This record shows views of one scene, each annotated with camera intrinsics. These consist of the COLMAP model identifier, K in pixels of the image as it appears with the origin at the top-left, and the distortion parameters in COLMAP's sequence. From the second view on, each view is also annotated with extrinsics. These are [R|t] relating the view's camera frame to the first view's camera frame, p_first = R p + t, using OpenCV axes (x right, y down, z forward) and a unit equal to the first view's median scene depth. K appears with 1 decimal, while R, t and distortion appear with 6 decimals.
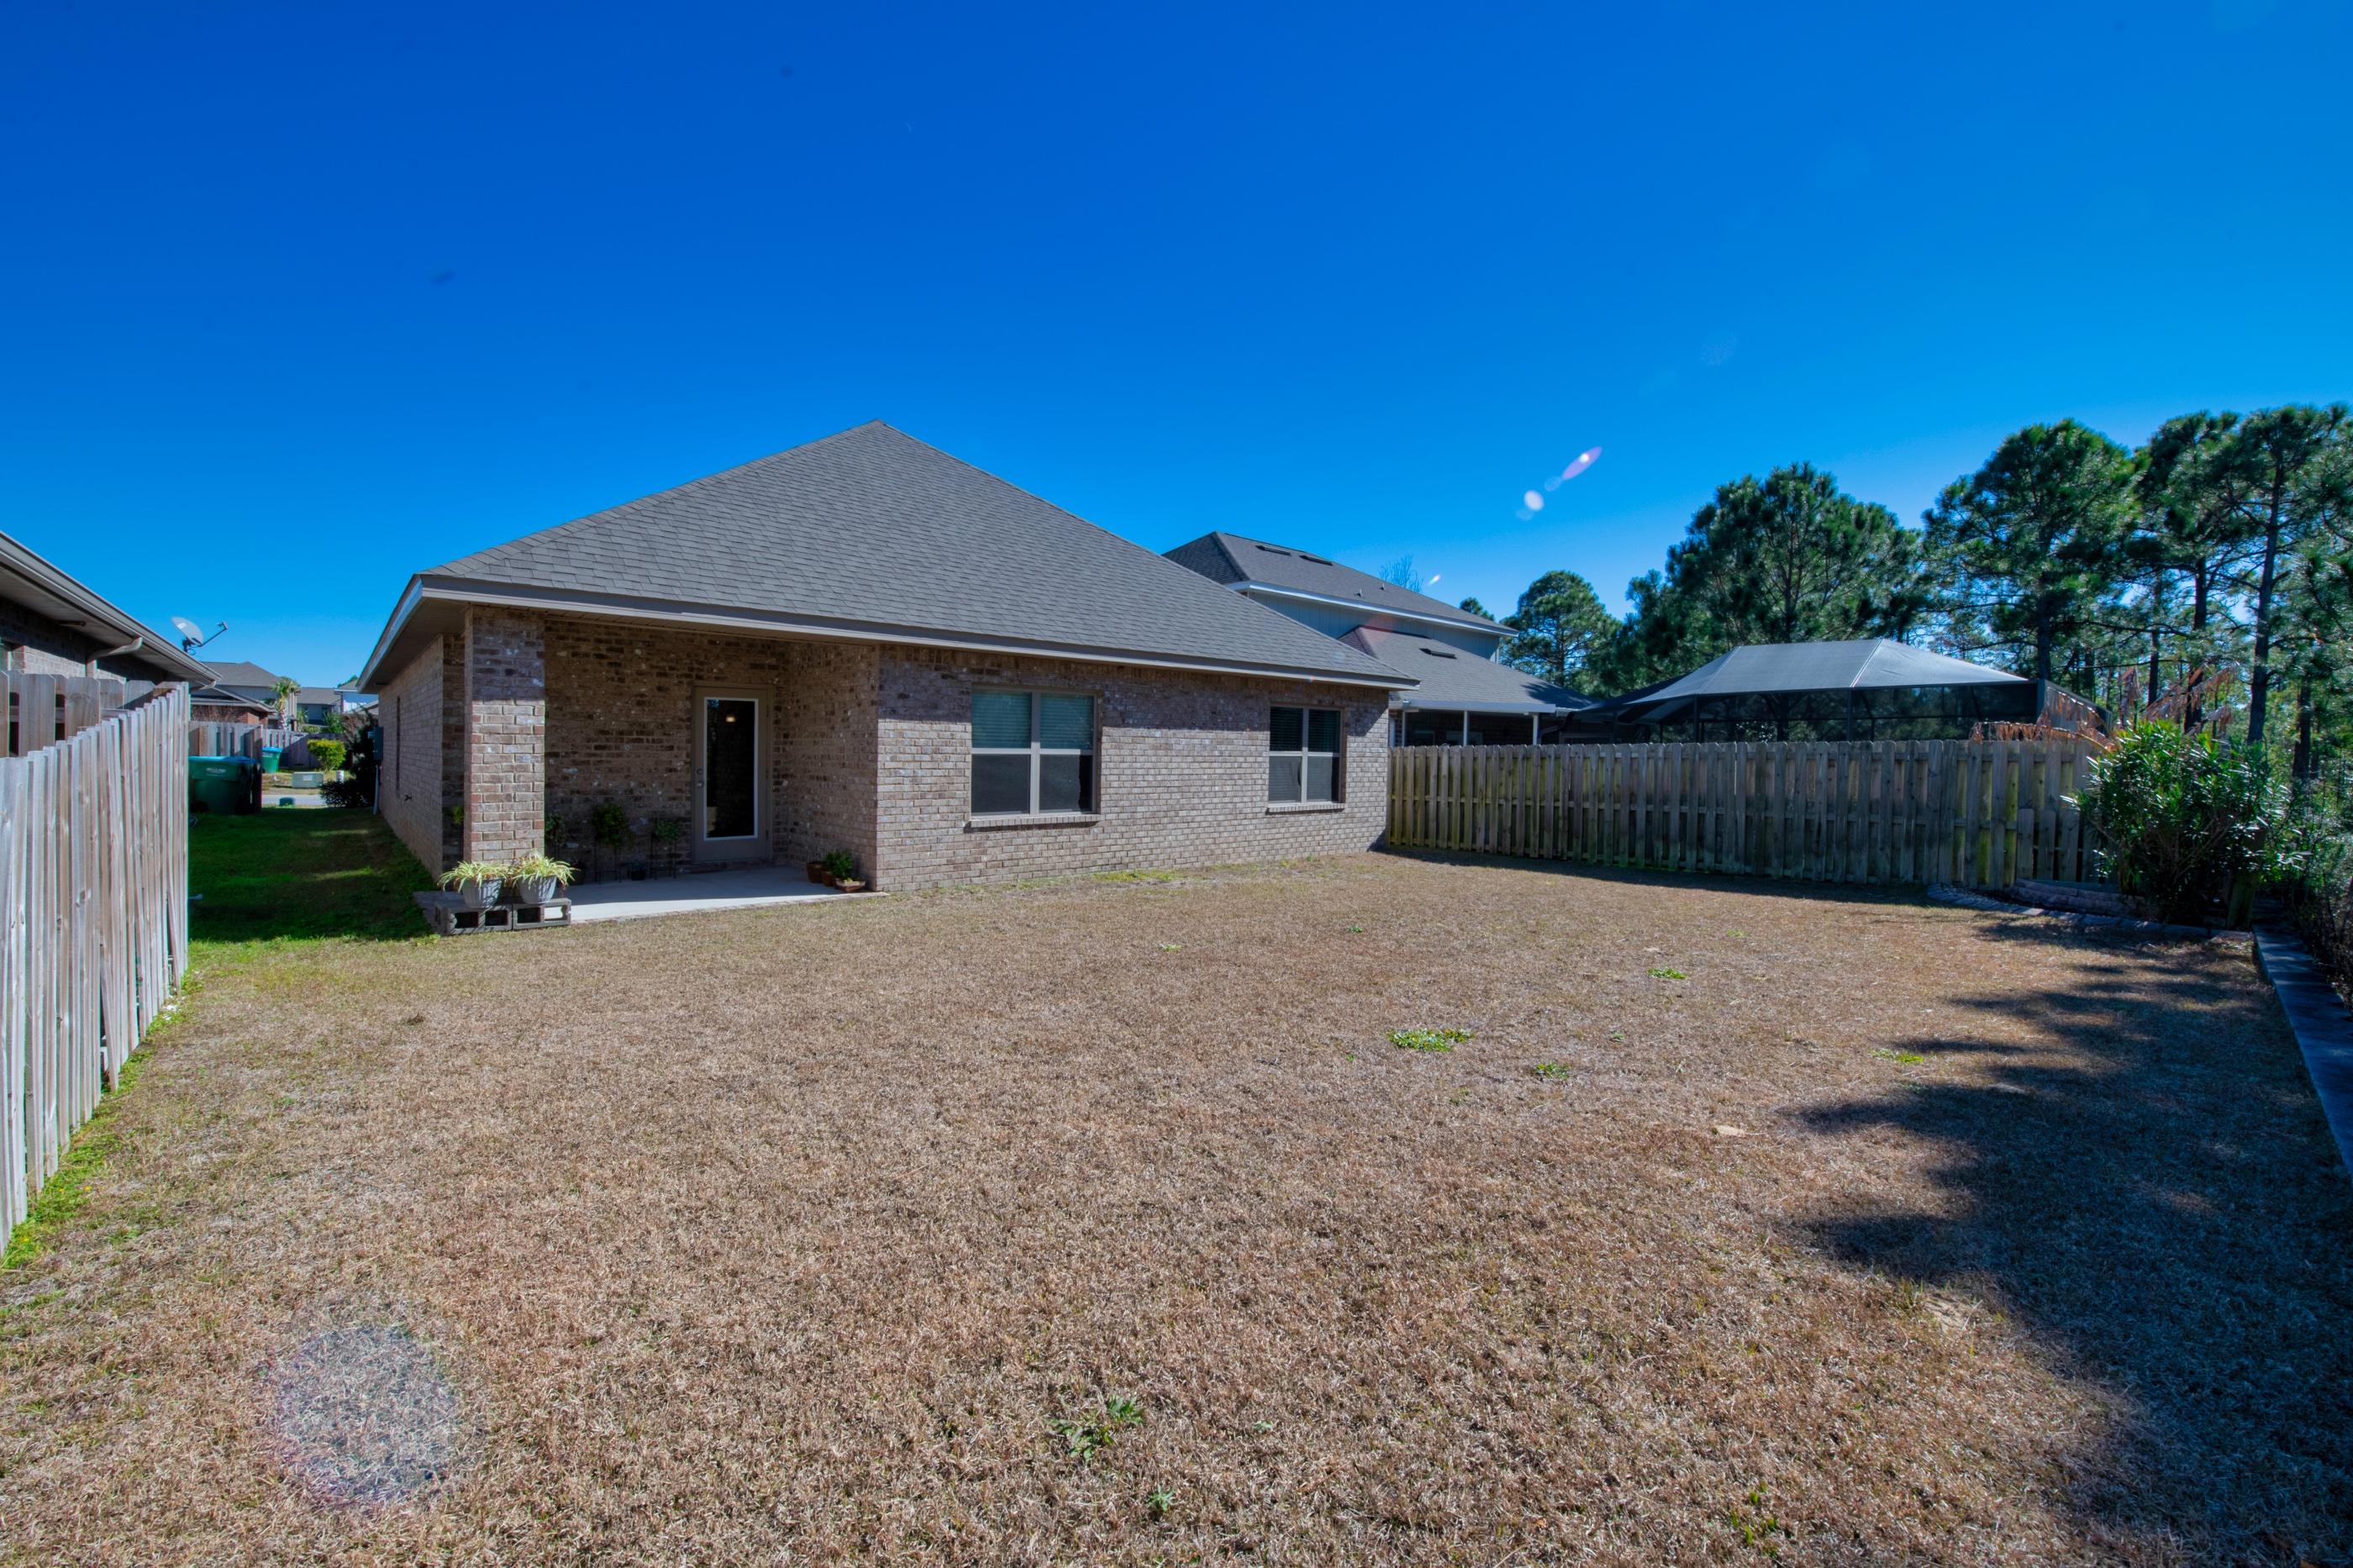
lens RADIAL K [[969.0, 0, 1167.3], [0, 969.0, 770.8], [0, 0, 1]] dist [-0.002678, -0.004188]
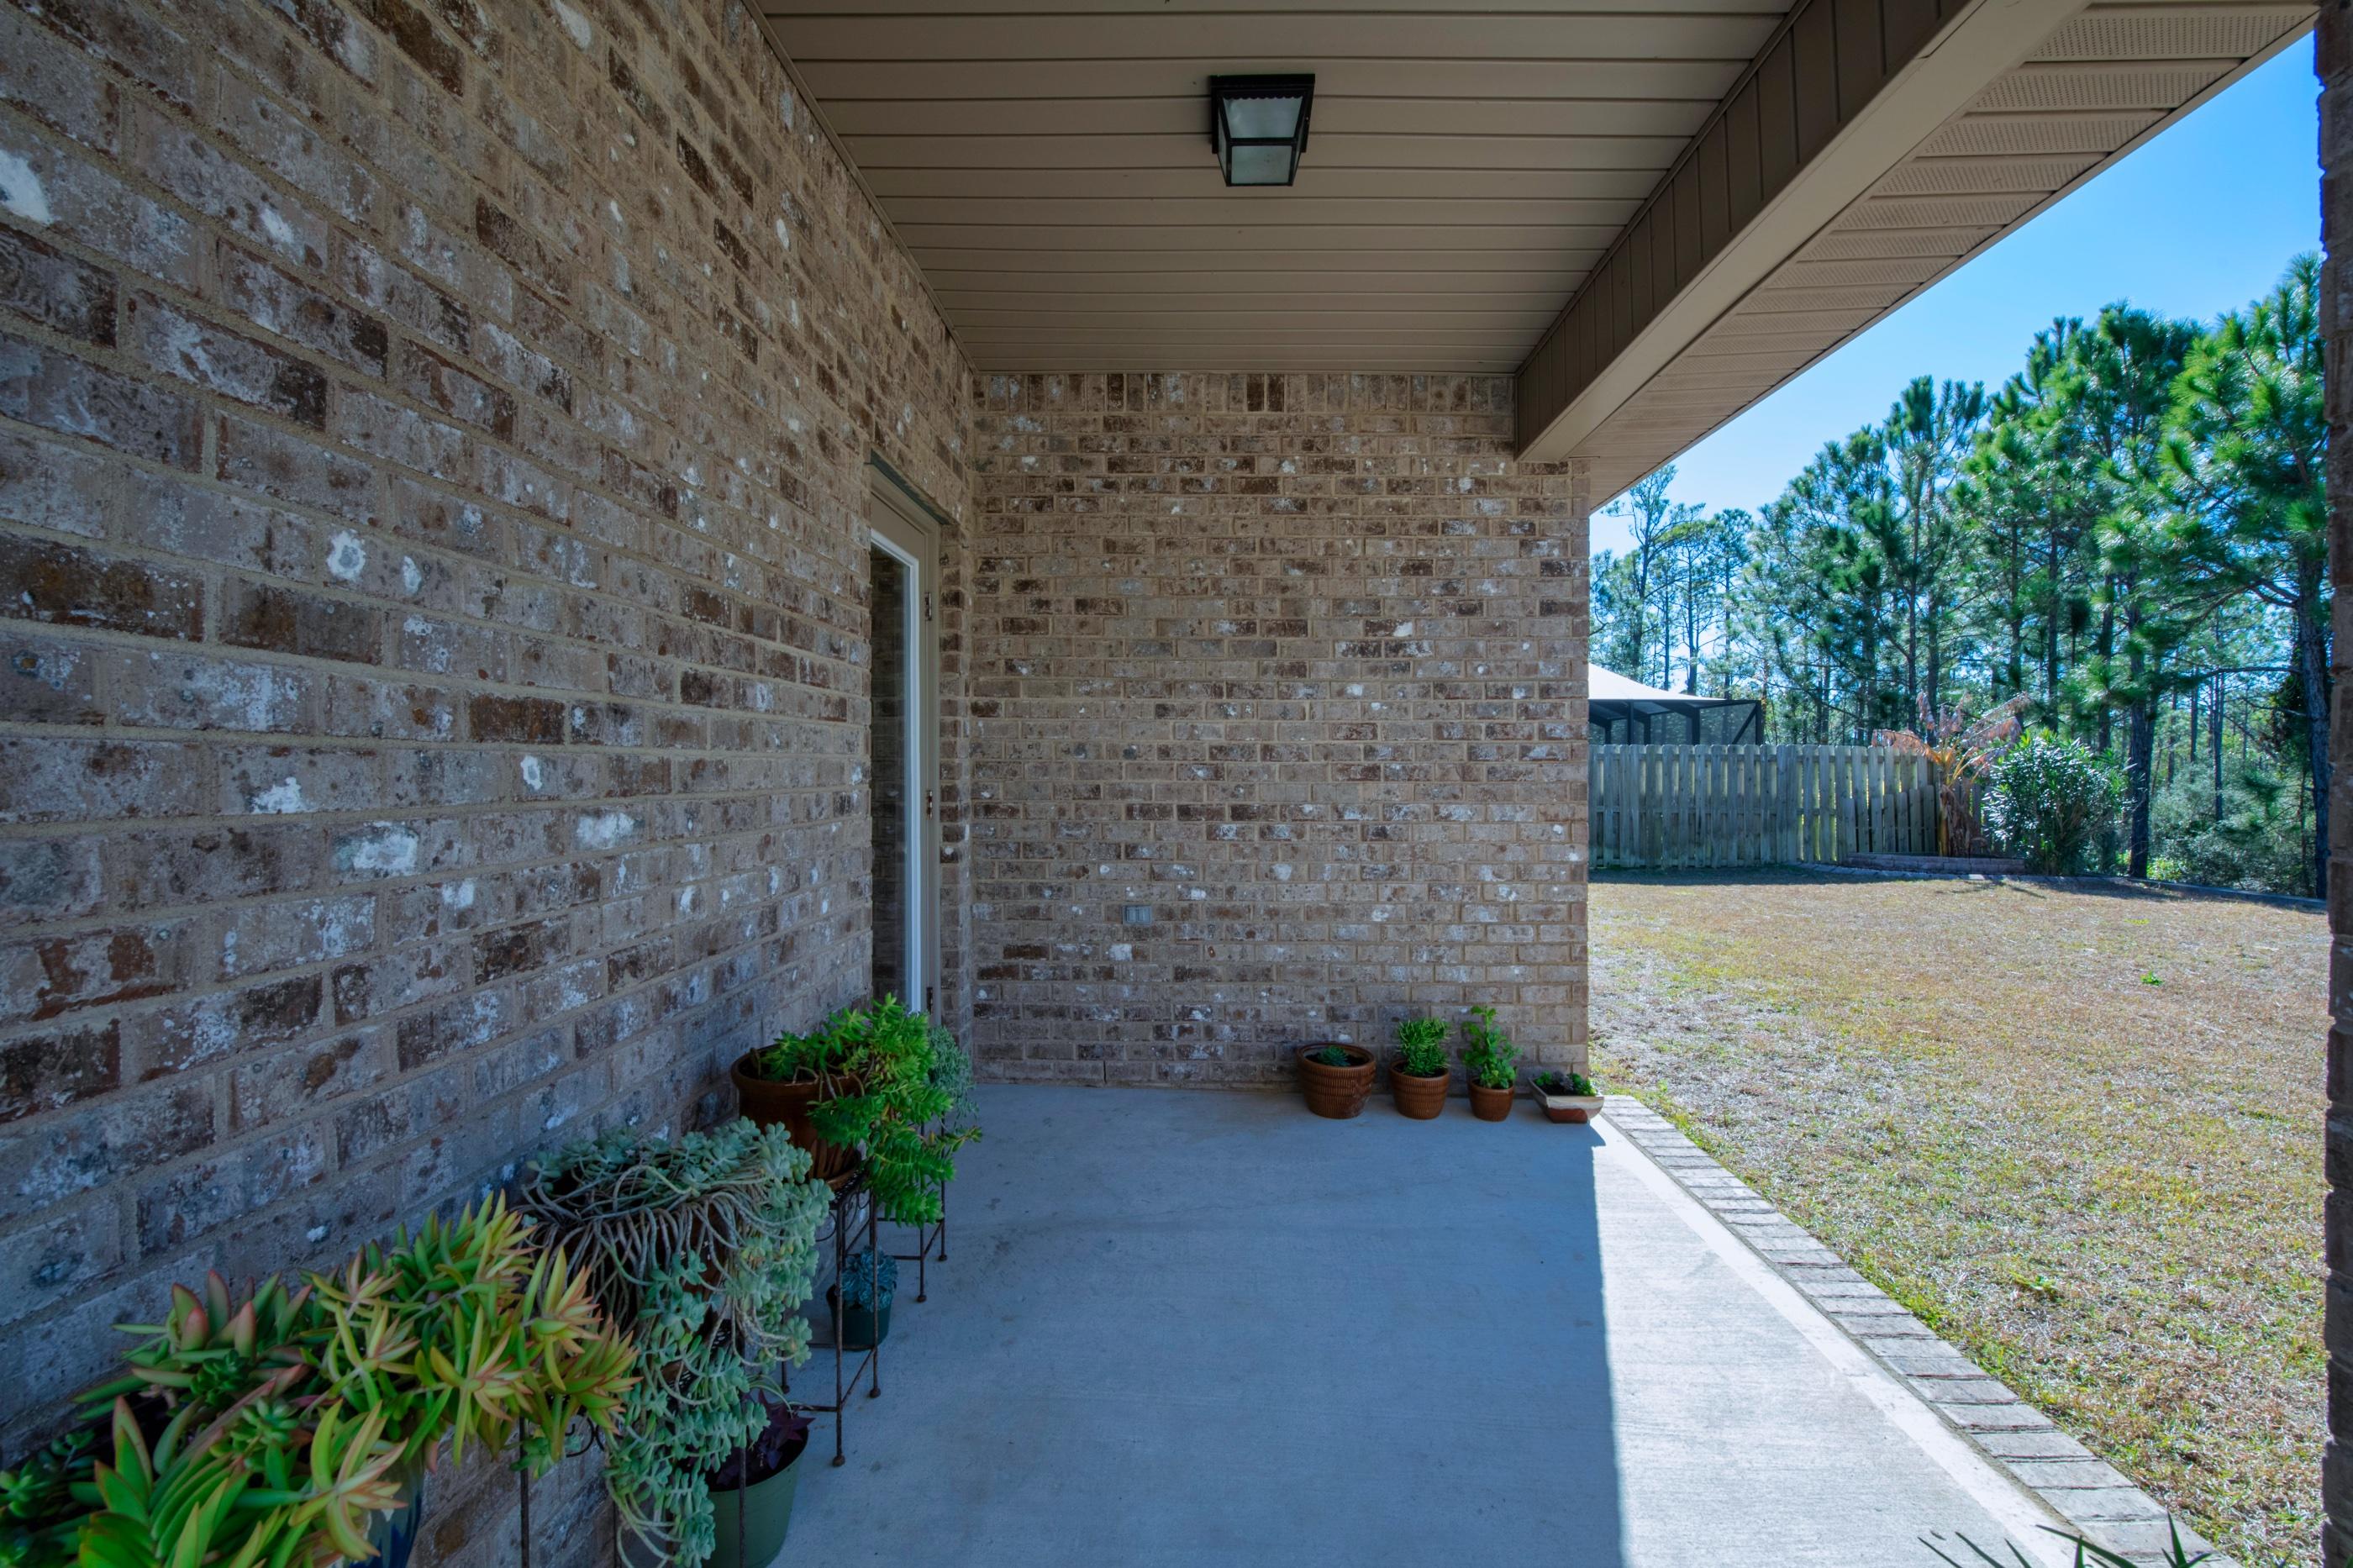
lens RADIAL K [[969.0, 0, 1174.2], [0, 969.0, 770.2], [0, 0, 1]] dist [-0.002678, -0.004188]
pose [[0.655733, -0.007881, 0.754952, -0.612997], [0.012422, 0.999923, -0.000351, -0.007503], [-0.754891, 0.009608, 0.655780, 0.760784]]
